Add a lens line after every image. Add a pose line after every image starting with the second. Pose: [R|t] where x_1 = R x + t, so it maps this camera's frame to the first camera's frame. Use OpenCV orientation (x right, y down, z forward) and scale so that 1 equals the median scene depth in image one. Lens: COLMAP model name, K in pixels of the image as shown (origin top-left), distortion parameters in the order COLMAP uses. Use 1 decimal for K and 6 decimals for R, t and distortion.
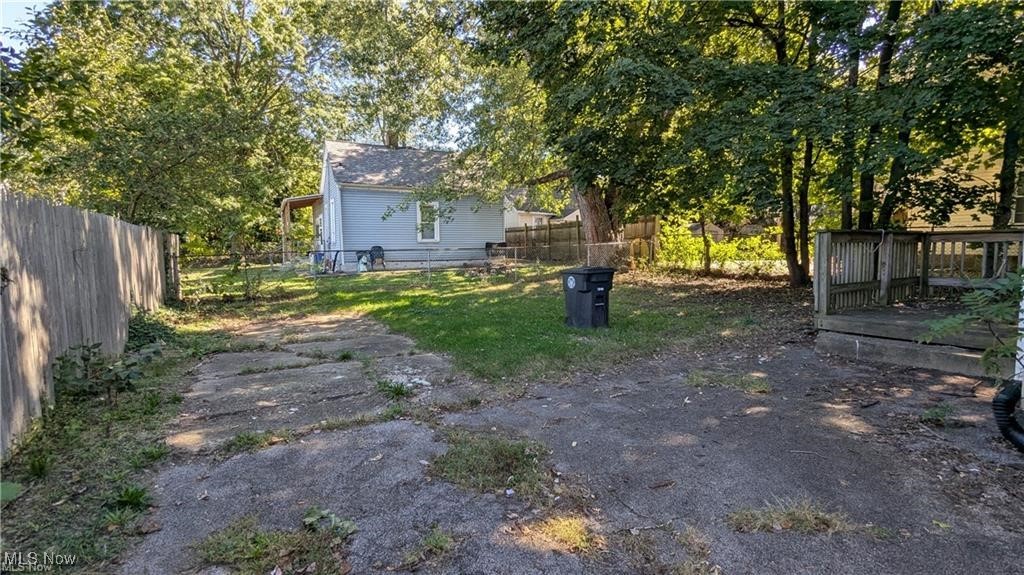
lens RADIAL K [[487.8, 0, 510.7], [0, 487.8, 283.9], [0, 0, 1]] dist [-0.001755, -0.000376]
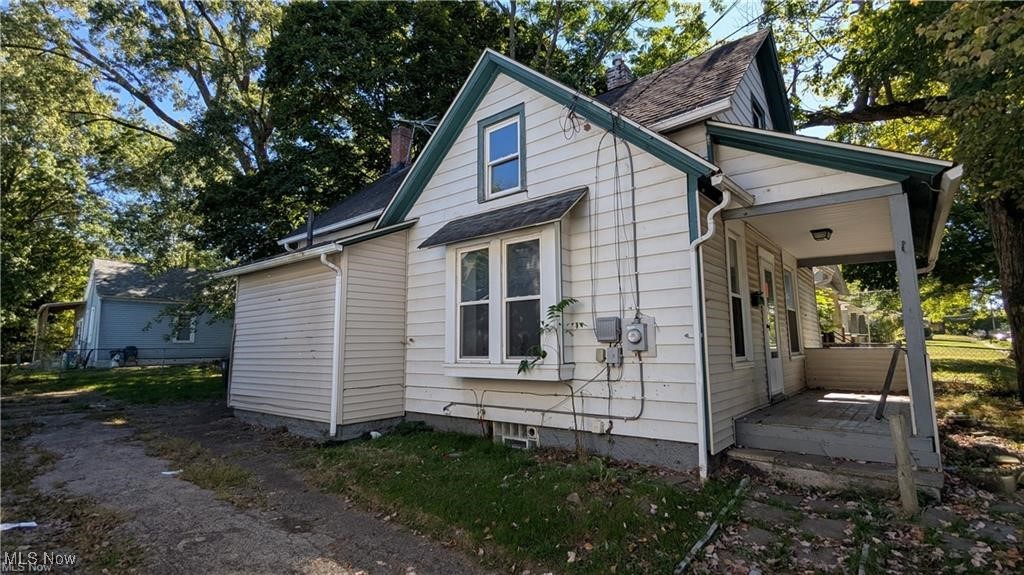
lens RADIAL K [[487.8, 0, 510.7], [0, 487.8, 283.9], [0, 0, 1]] dist [-0.001755, -0.000376]
pose [[0.943480, 0.056853, 0.326516, 0.217092], [0.014436, 0.977193, -0.211861, 0.042523], [-0.331114, 0.204600, 0.921142, -0.478717]]
